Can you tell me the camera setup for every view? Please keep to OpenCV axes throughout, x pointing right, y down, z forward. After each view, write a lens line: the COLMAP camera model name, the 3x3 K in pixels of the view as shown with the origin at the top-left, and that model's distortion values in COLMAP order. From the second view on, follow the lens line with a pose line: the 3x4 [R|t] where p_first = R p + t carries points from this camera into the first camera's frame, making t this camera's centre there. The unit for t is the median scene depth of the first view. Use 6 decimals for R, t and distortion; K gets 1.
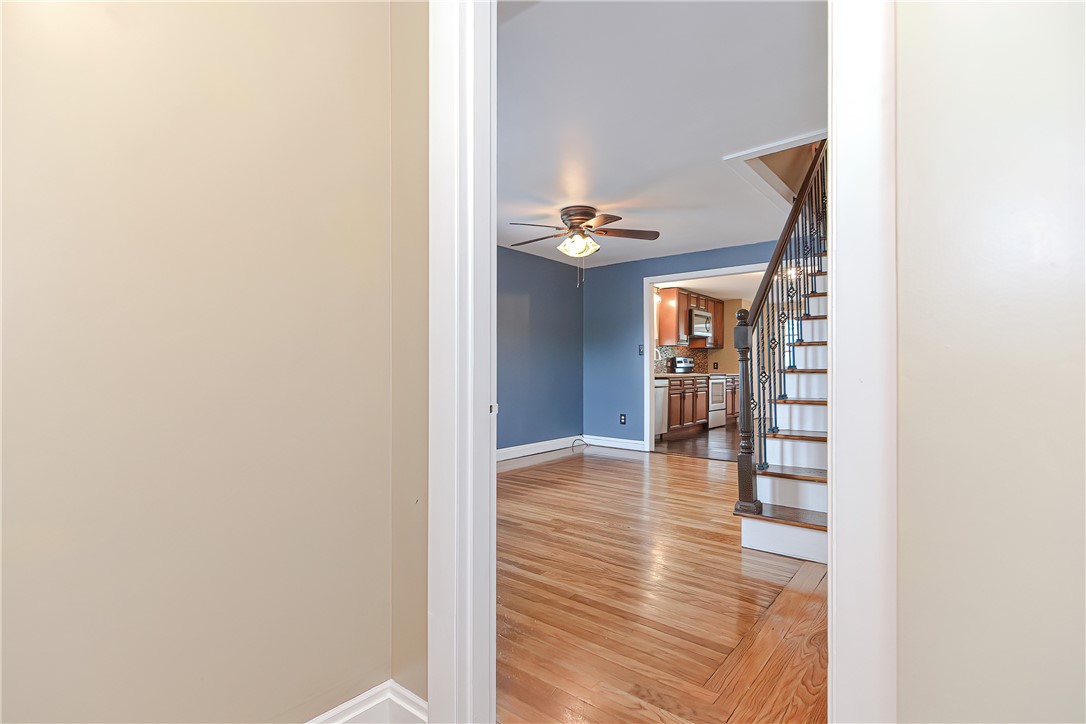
lens RADIAL K [[528.5, 0, 547.0], [0, 528.5, 365.9], [0, 0, 1]] dist [0.000202, -0.000251]
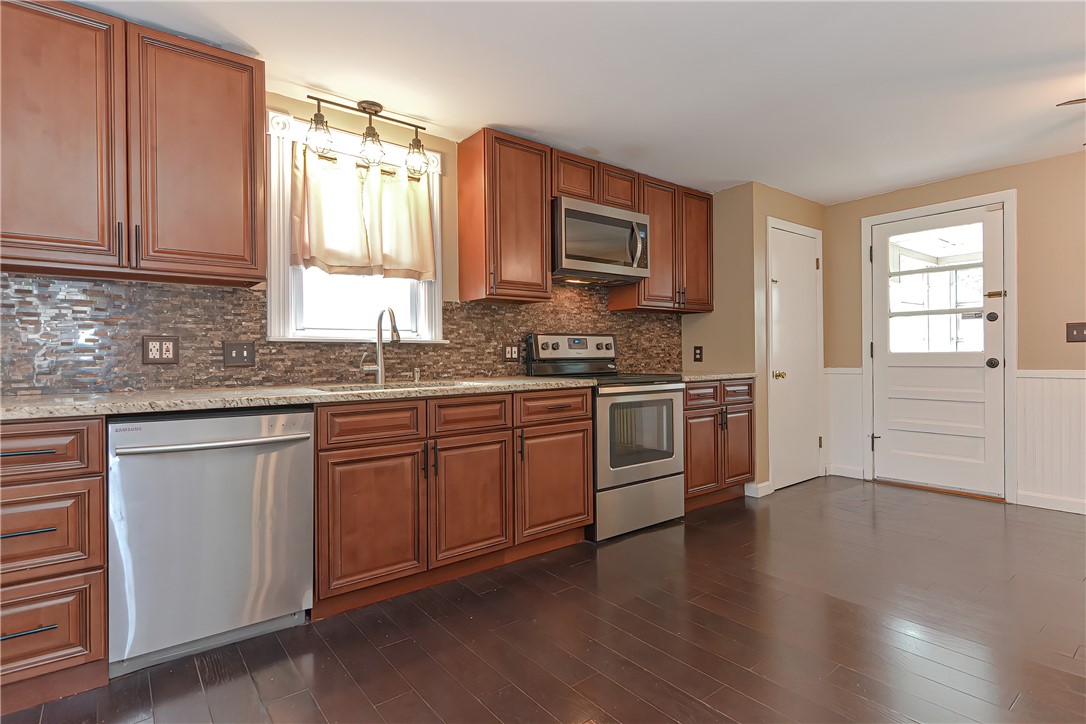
lens RADIAL K [[546.0, 0, 543.0], [0, 546.0, 362.0], [0, 0, 1]] dist [-0.000363, -0.000168]
pose [[0.974962, -0.012326, -0.222030, 0.437735], [0.015959, 0.999766, 0.014575, -0.002796], [0.221798, -0.017754, 0.974931, 0.813169]]
